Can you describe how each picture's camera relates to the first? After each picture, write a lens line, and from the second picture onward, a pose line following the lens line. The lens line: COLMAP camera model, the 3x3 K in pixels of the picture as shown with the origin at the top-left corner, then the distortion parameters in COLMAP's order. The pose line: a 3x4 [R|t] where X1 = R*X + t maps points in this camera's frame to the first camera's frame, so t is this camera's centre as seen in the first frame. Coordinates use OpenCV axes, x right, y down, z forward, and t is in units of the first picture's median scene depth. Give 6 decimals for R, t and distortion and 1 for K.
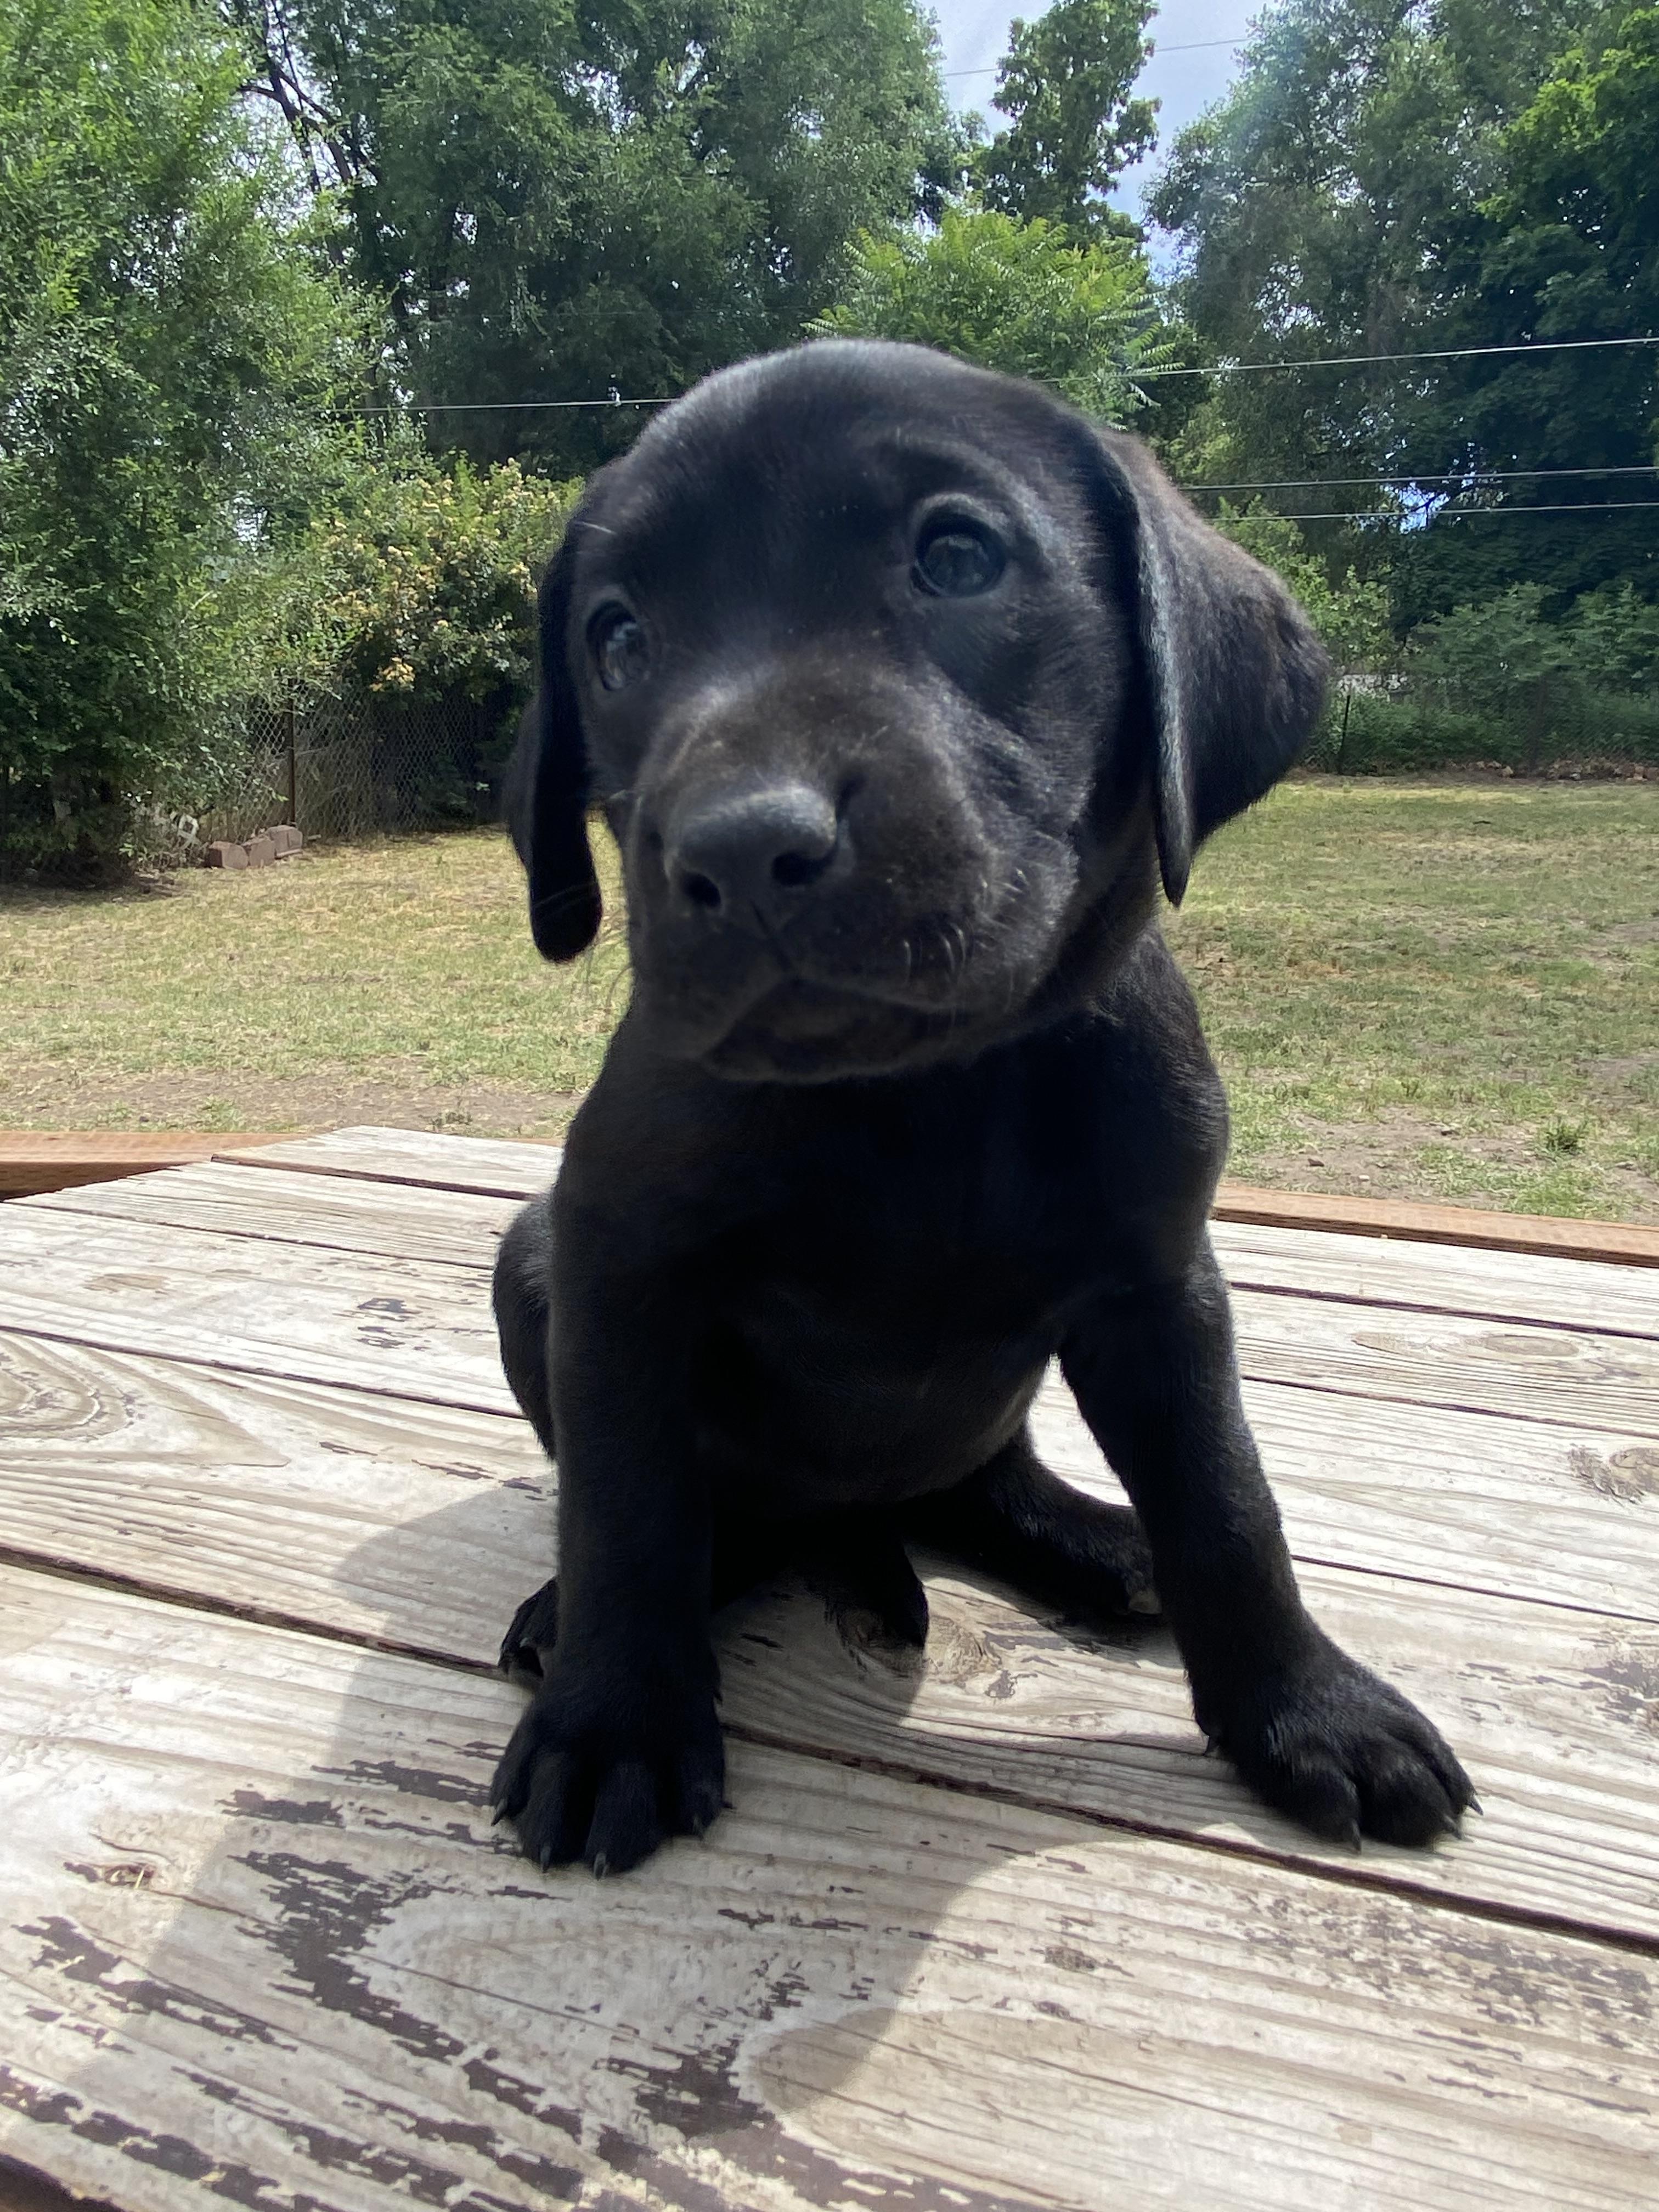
lens RADIAL K [[1519.1, 0, 826.3], [0, 1519.1, 1108.3], [0, 0, 1]] dist [0.009843, -0.008978]
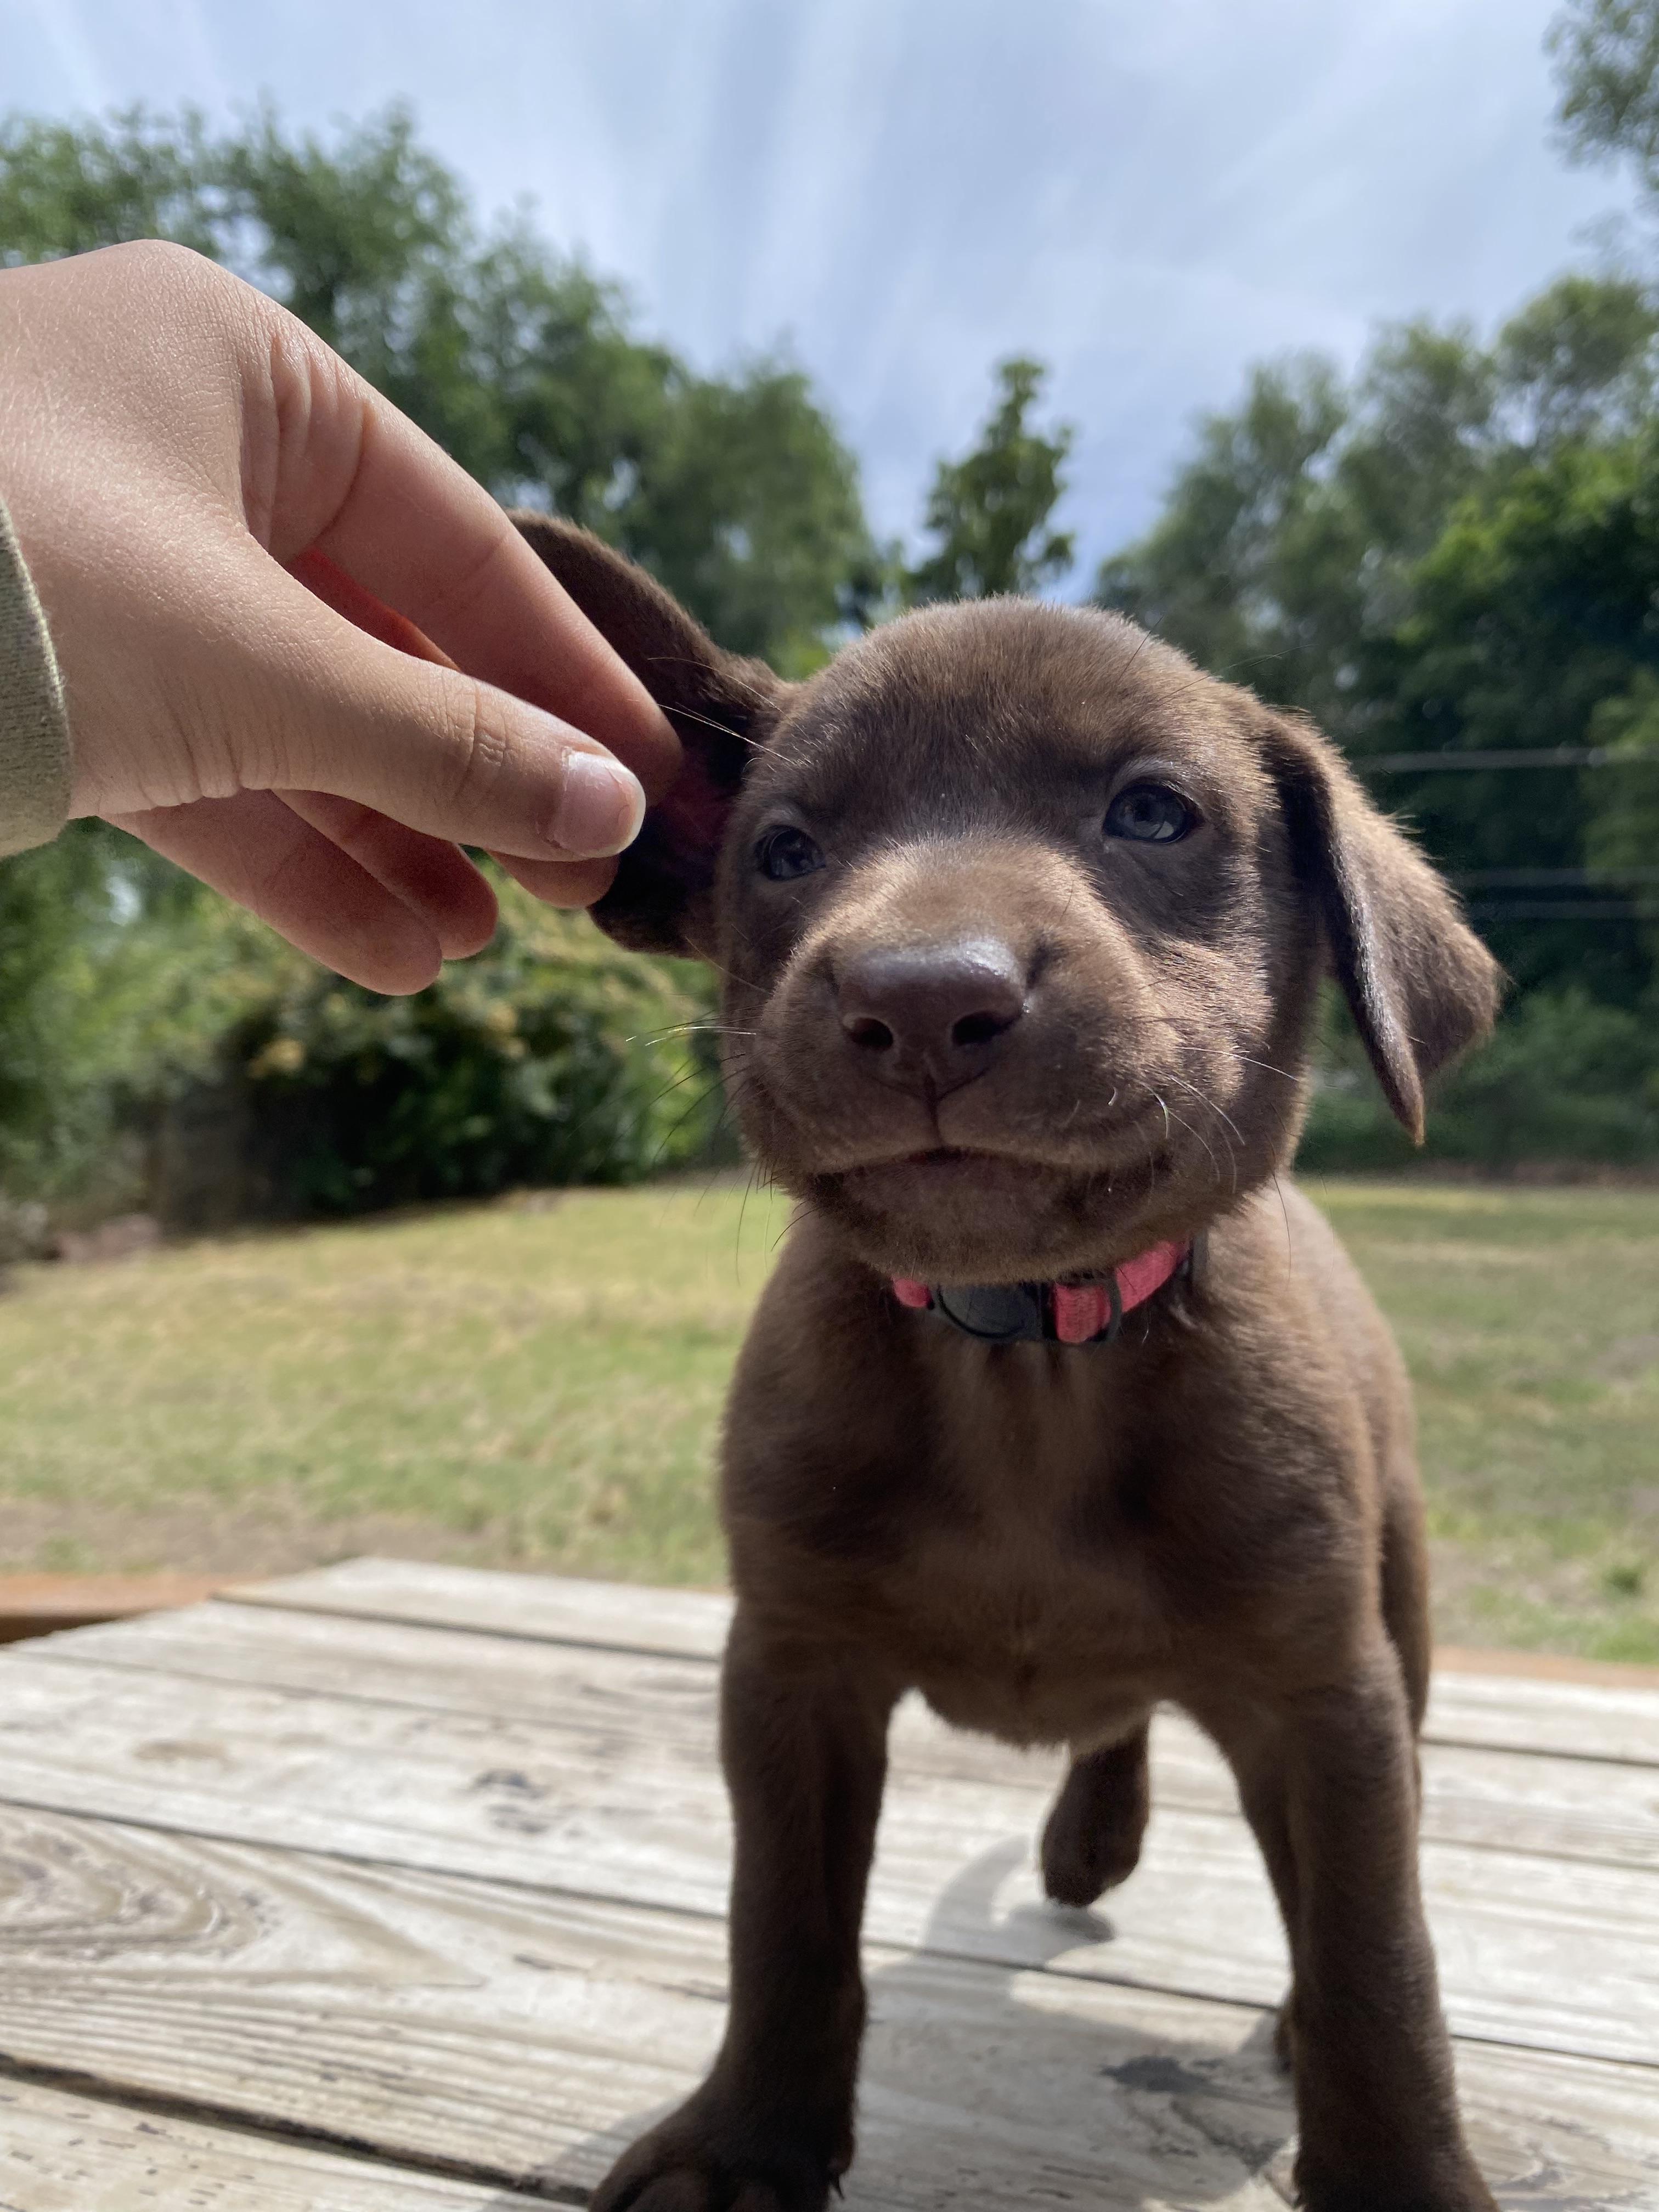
lens RADIAL K [[1706.7, 0, 829.8], [0, 1706.7, 1100.6], [0, 0, 1]] dist [-0.013257, -0.002393]
pose [[0.998469, 0.013667, 0.053596, -0.195624], [0.000370, 0.967322, -0.253552, 0.008482], [-0.055310, 0.253184, 0.965836, 0.005731]]
